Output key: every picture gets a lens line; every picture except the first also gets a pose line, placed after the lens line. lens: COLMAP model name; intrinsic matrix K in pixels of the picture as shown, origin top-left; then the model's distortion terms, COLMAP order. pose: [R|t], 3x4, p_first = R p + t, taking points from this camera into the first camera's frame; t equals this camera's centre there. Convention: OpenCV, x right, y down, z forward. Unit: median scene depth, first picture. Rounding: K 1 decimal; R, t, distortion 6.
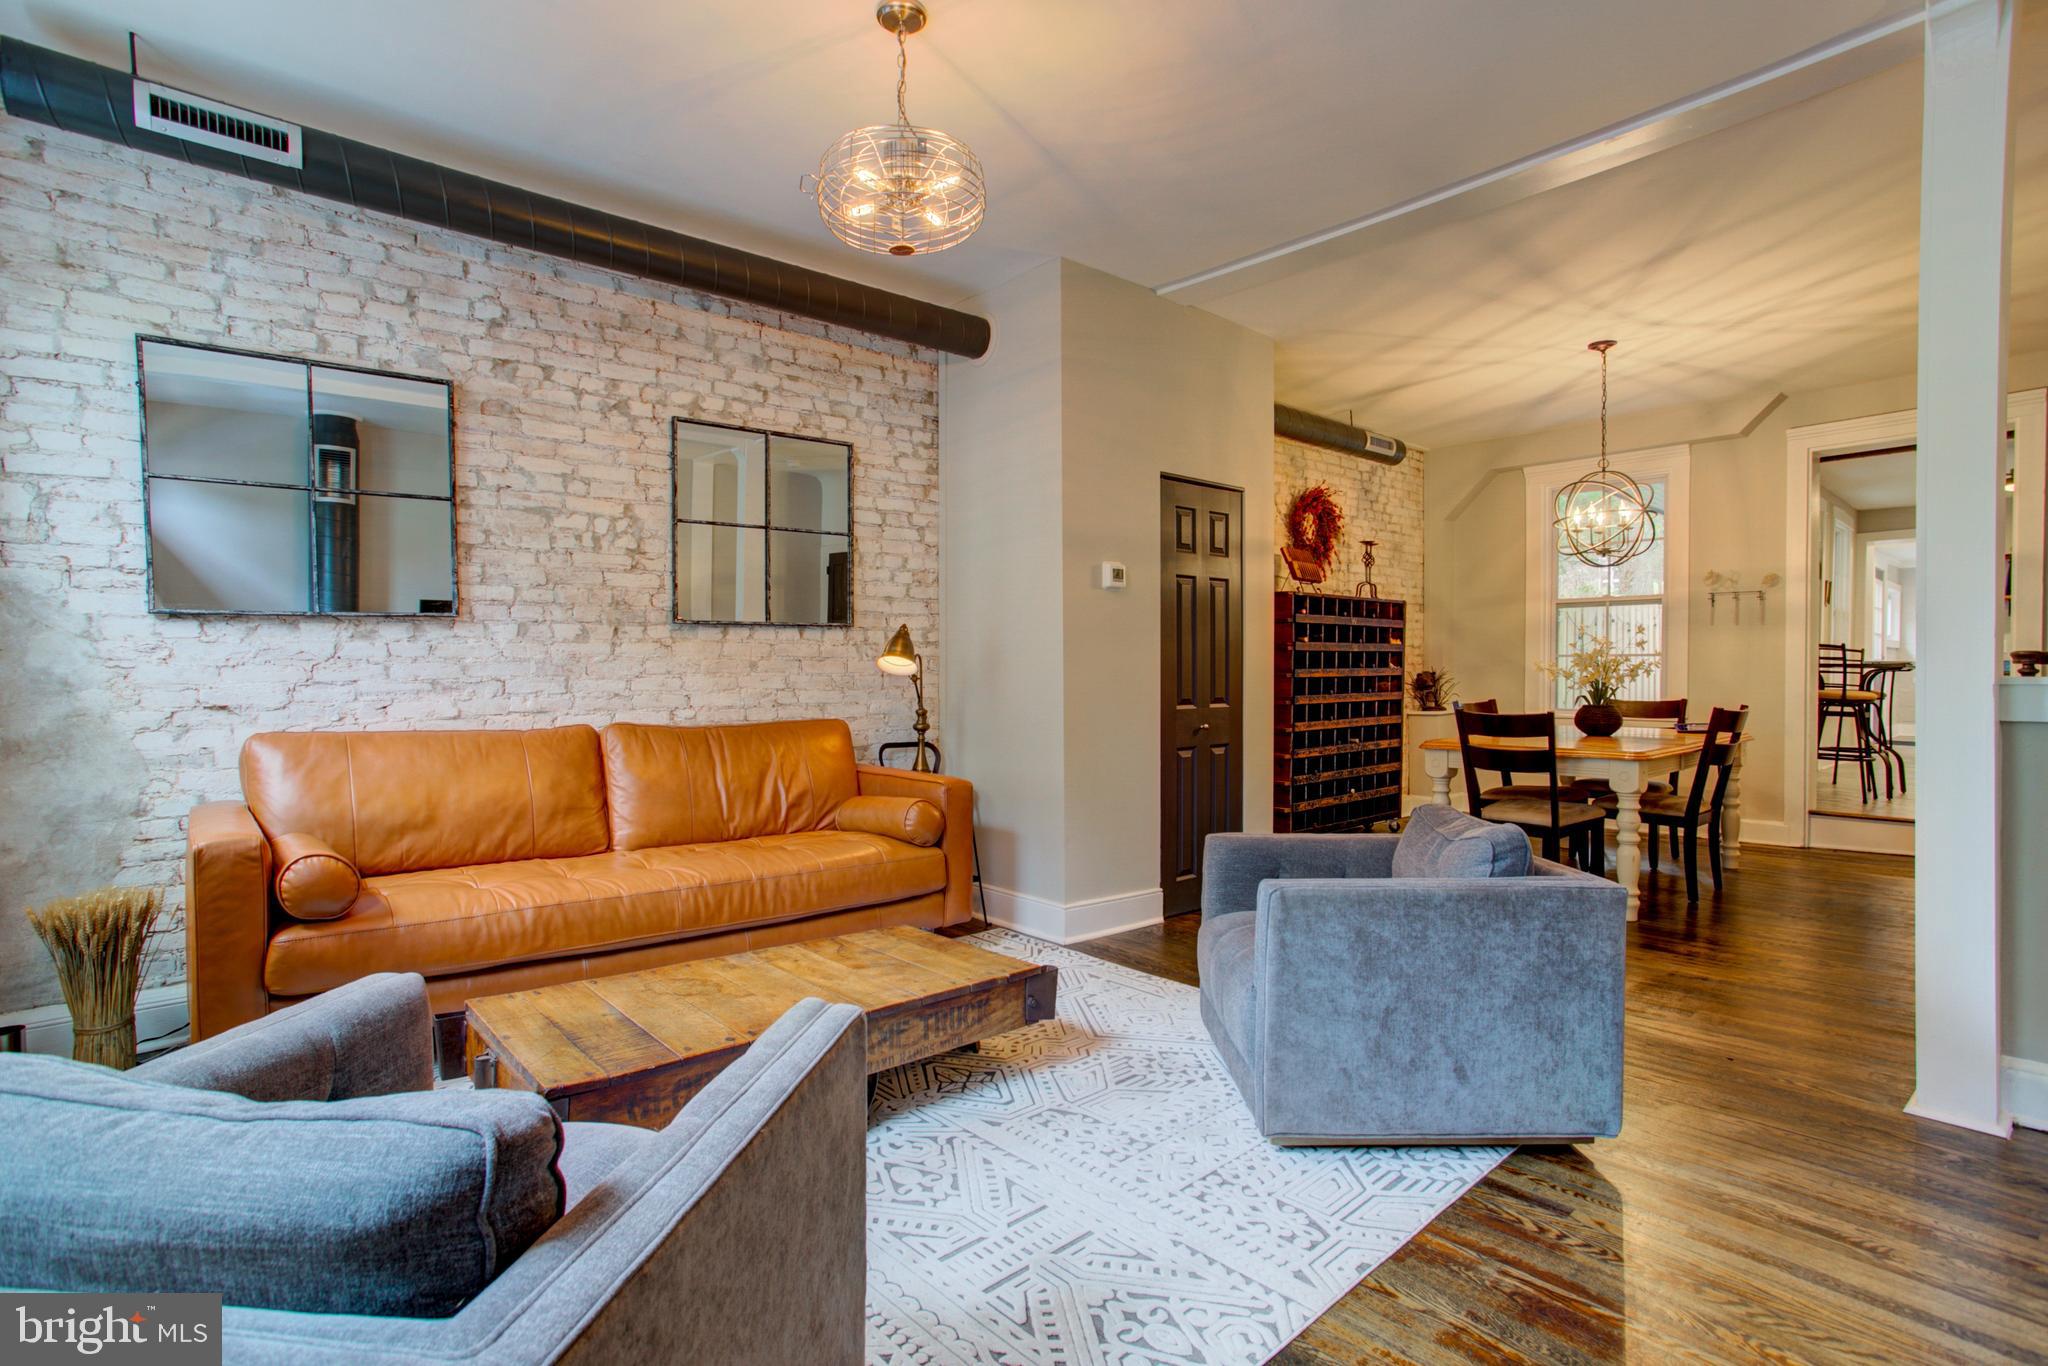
lens RADIAL K [[1006.6, 0, 1018.7], [0, 1006.6, 689.2], [0, 0, 1]] dist [-0.037307, 0.020026]
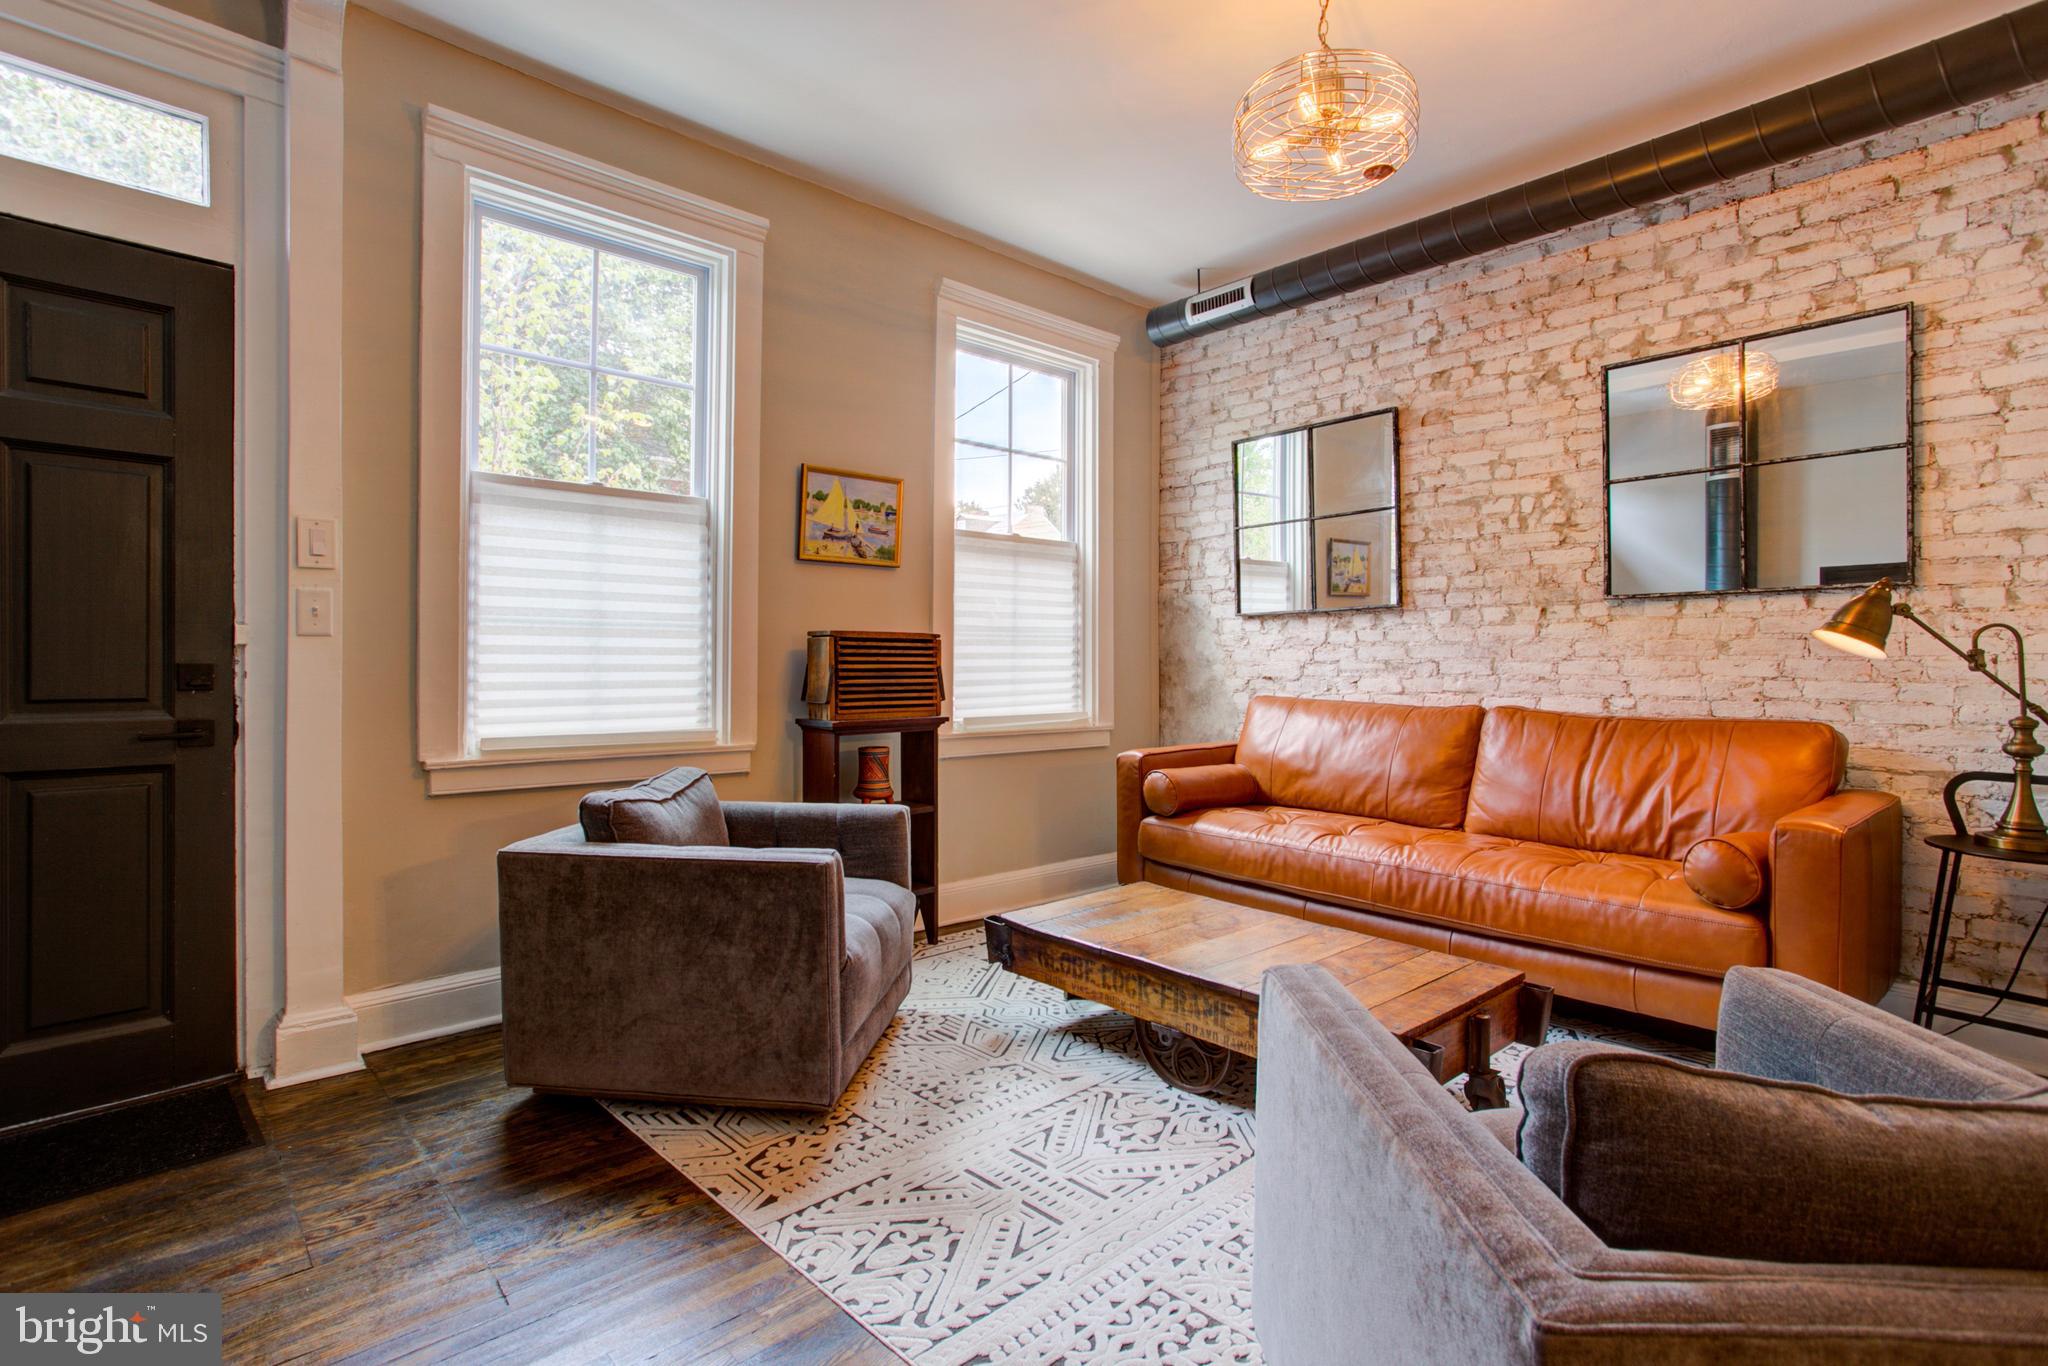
lens RADIAL K [[1006.6, 0, 1024.1], [0, 1006.6, 665.8], [0, 0, 1]] dist [-0.037307, 0.020026]
pose [[0.010130, 0.010182, -0.999897, 0.514527], [-0.019993, 0.999750, 0.009978, -0.005425], [0.999749, 0.019890, 0.010332, 0.464863]]
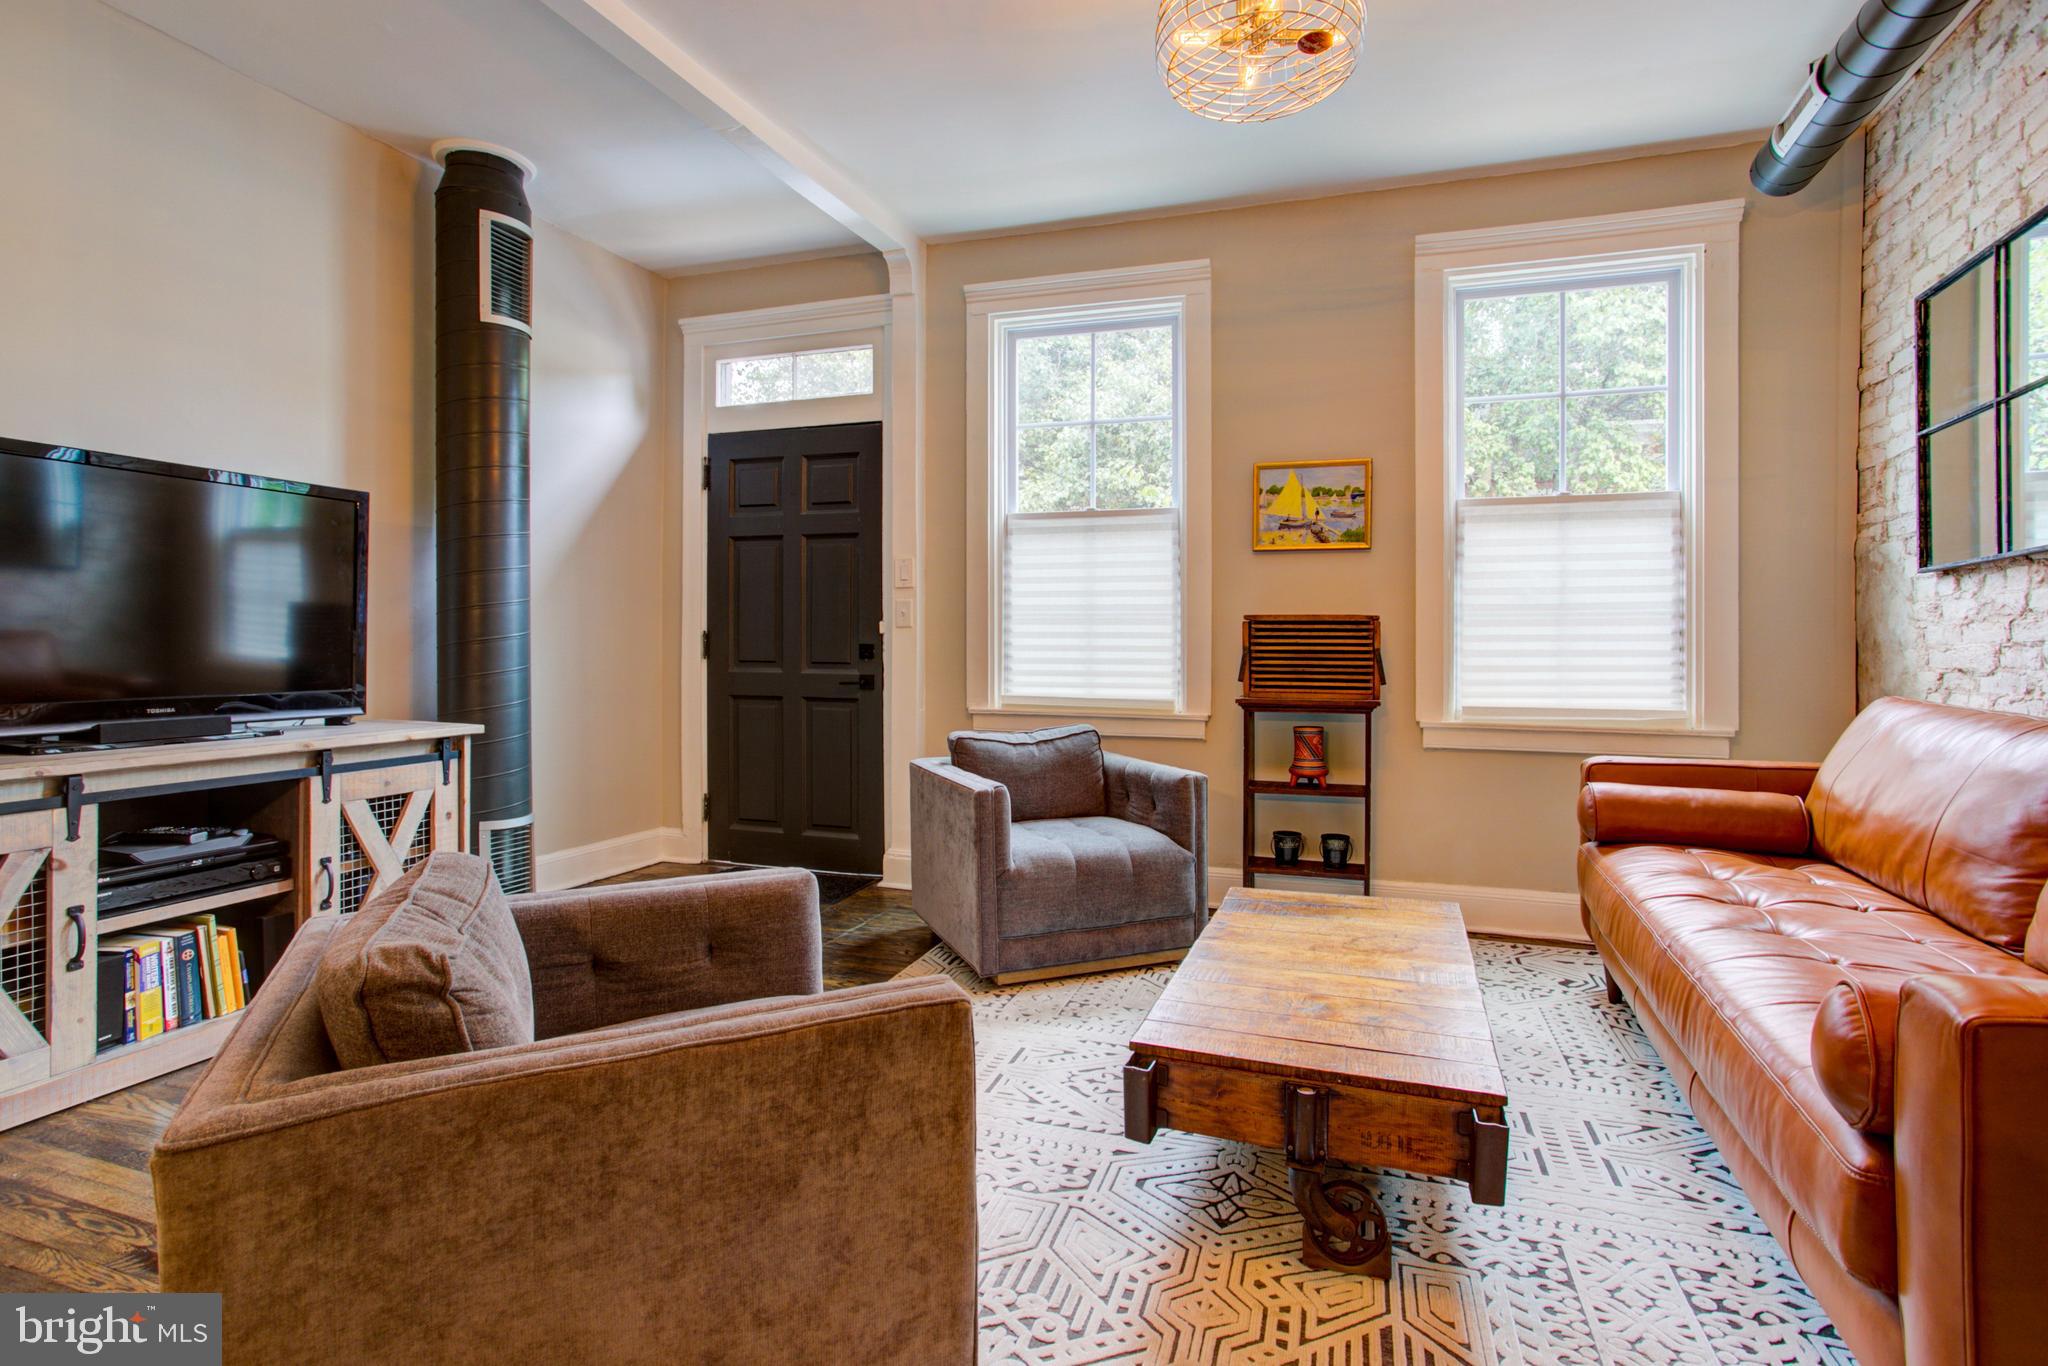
lens RADIAL K [[1006.6, 0, 1015.1], [0, 1006.6, 646.3], [0, 0, 1]] dist [-0.037307, 0.020026]
pose [[-0.882765, -0.001542, -0.469812, 0.280173], [-0.010033, 0.999828, 0.015569, -0.006933], [0.469707, 0.018457, -0.882629, 1.042553]]
